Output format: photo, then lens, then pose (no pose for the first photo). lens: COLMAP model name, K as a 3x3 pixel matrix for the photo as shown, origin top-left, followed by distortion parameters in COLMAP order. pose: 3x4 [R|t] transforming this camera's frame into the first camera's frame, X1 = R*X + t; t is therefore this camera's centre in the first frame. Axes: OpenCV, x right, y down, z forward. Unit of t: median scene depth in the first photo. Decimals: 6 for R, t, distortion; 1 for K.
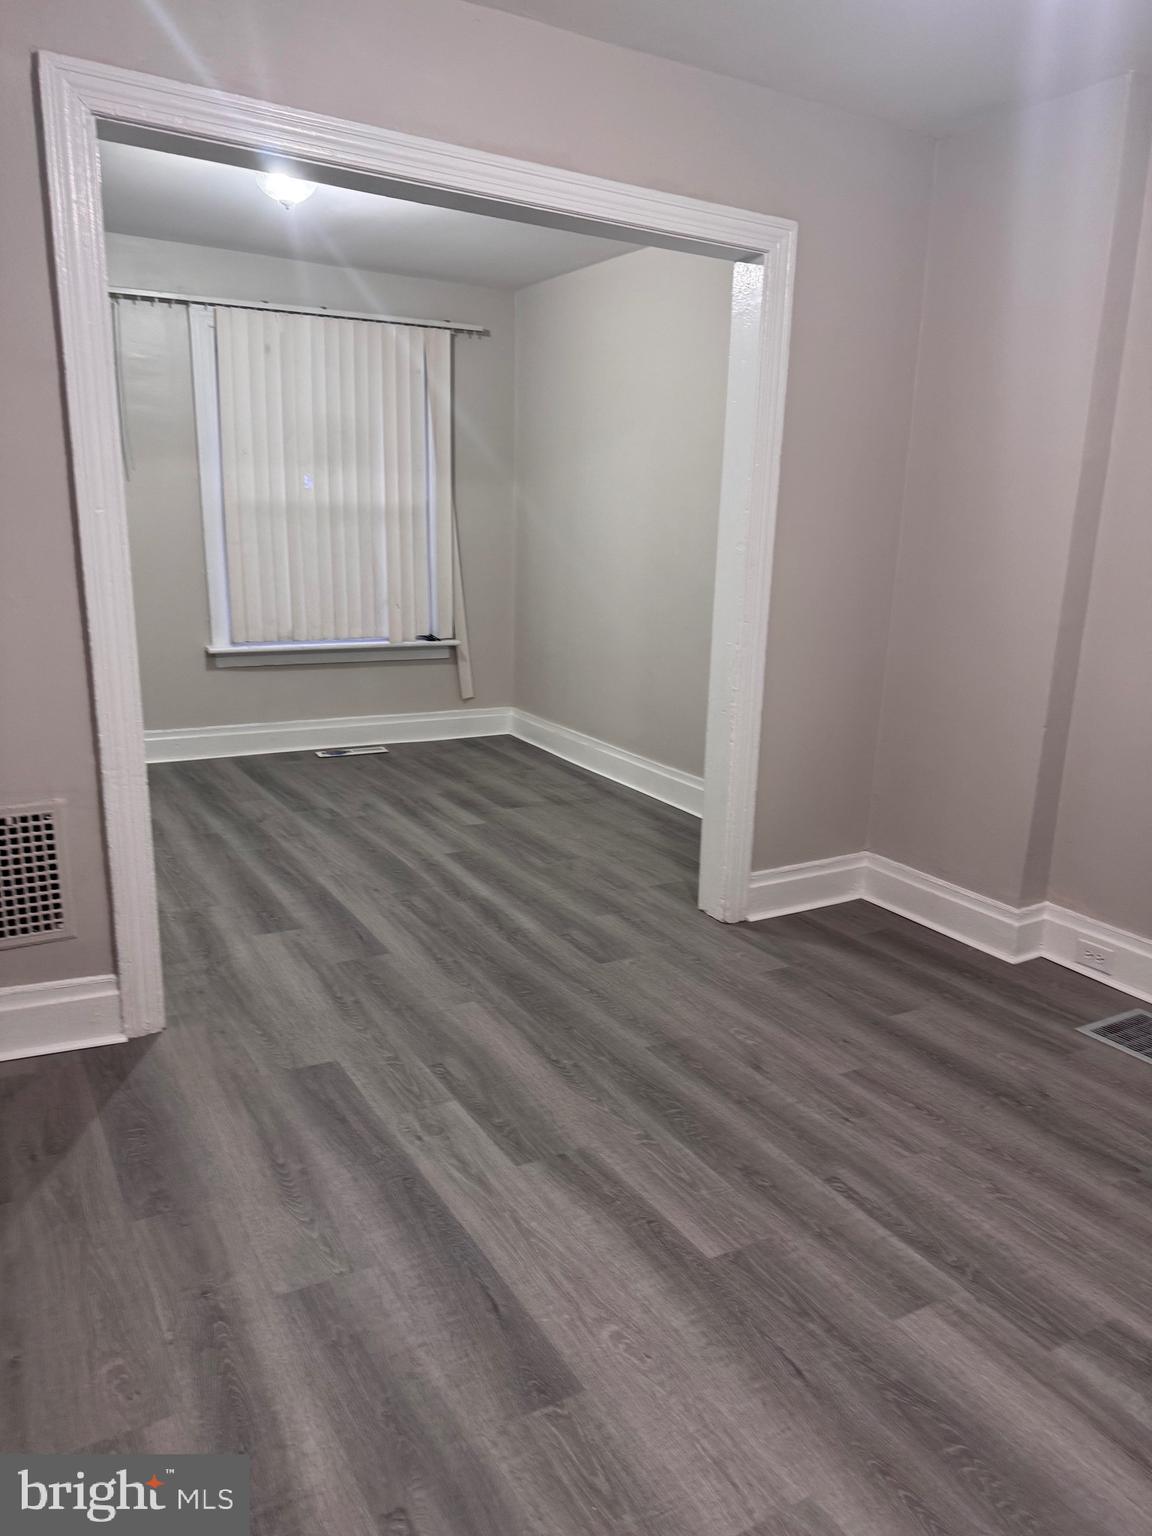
lens RADIAL K [[1072.9, 0, 583.2], [0, 1072.9, 765.0], [0, 0, 1]] dist [0.158953, -0.249568]
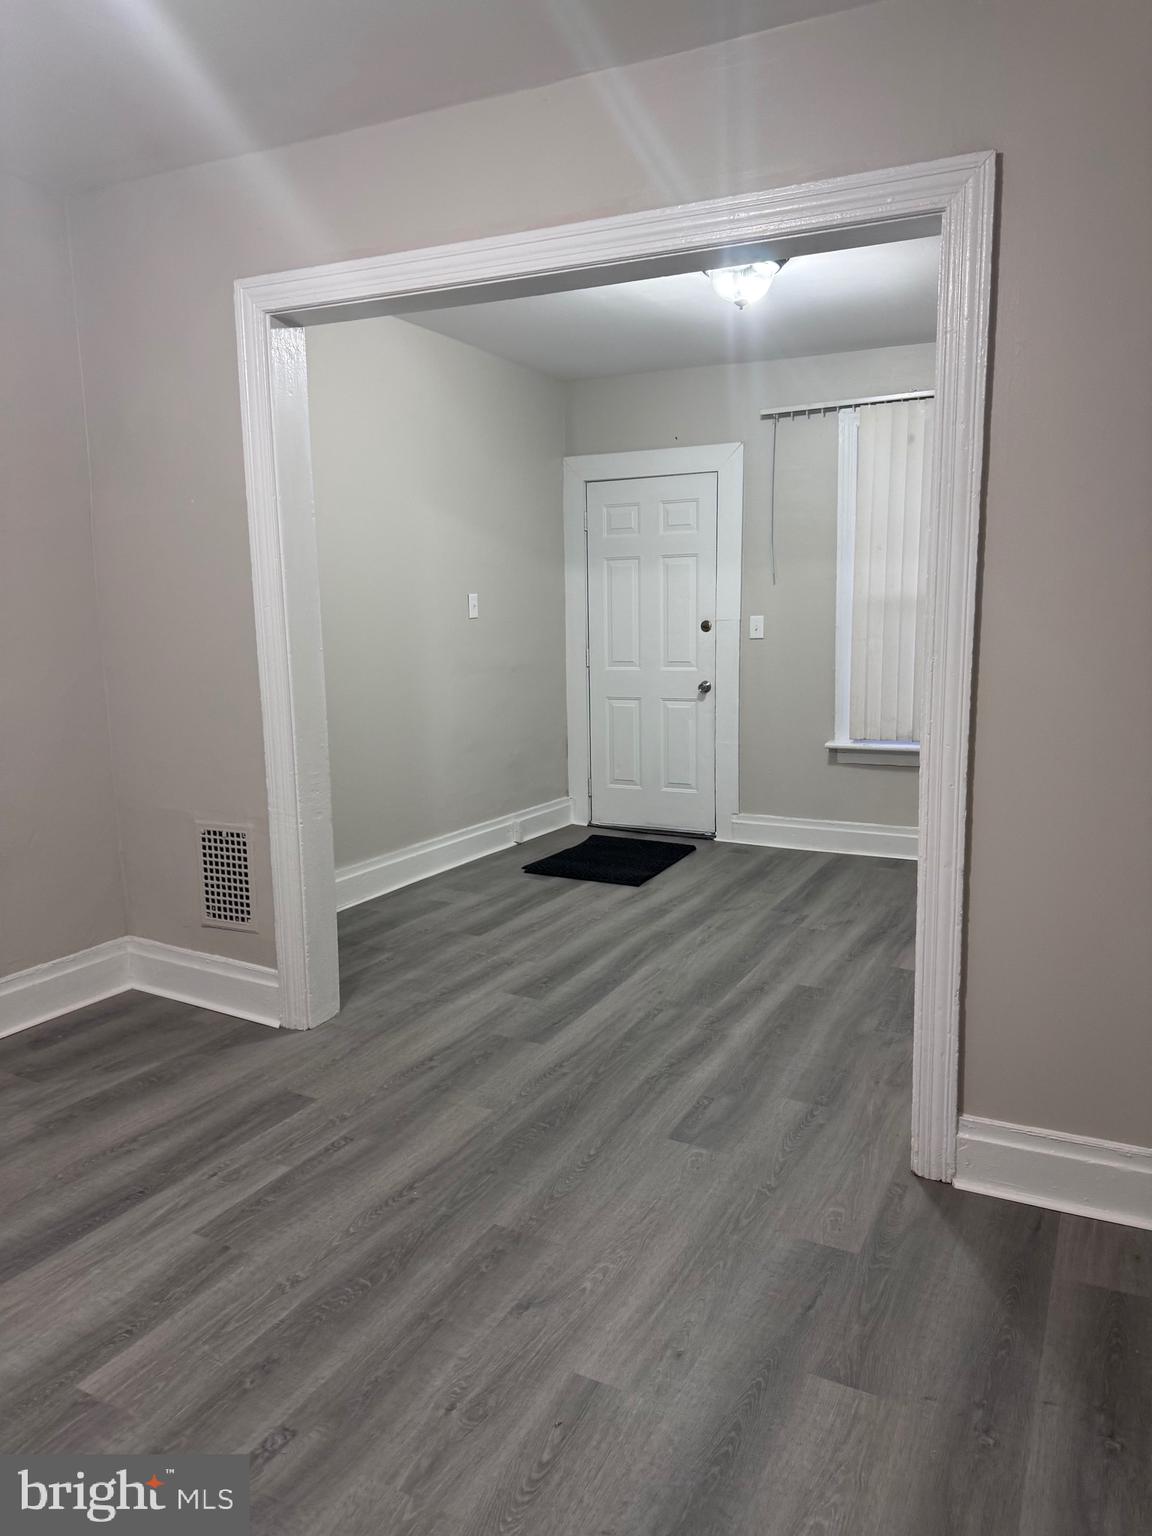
lens RADIAL K [[1072.9, 0, 583.2], [0, 1072.9, 765.0], [0, 0, 1]] dist [0.158953, -0.249568]
pose [[0.538093, 0.087269, -0.838356, 0.677320], [-0.165392, 0.986222, -0.003495, -0.082488], [0.826500, 0.140538, 0.545112, 0.488671]]
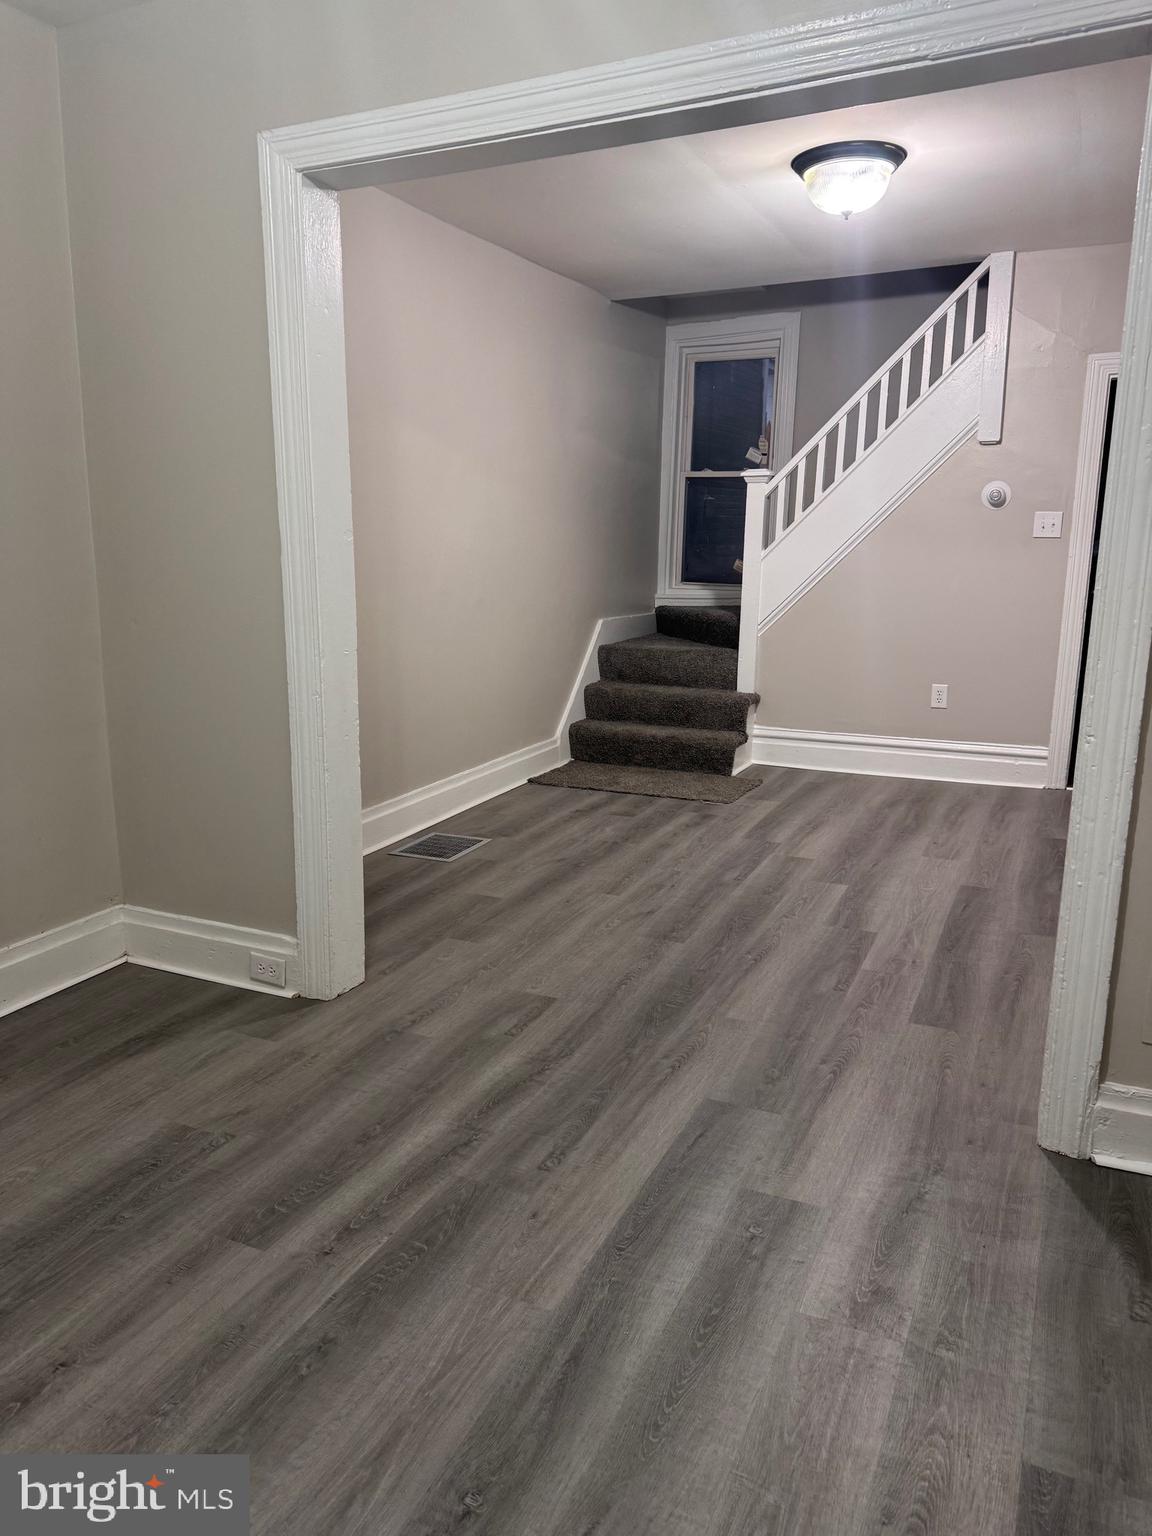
lens RADIAL K [[1072.9, 0, 583.2], [0, 1072.9, 765.0], [0, 0, 1]] dist [0.158953, -0.249568]
pose [[-0.565039, -0.206662, 0.798763, -0.718087], [0.163591, 0.920839, 0.353969, -0.331526], [-0.808683, 0.330677, -0.486502, 1.434276]]
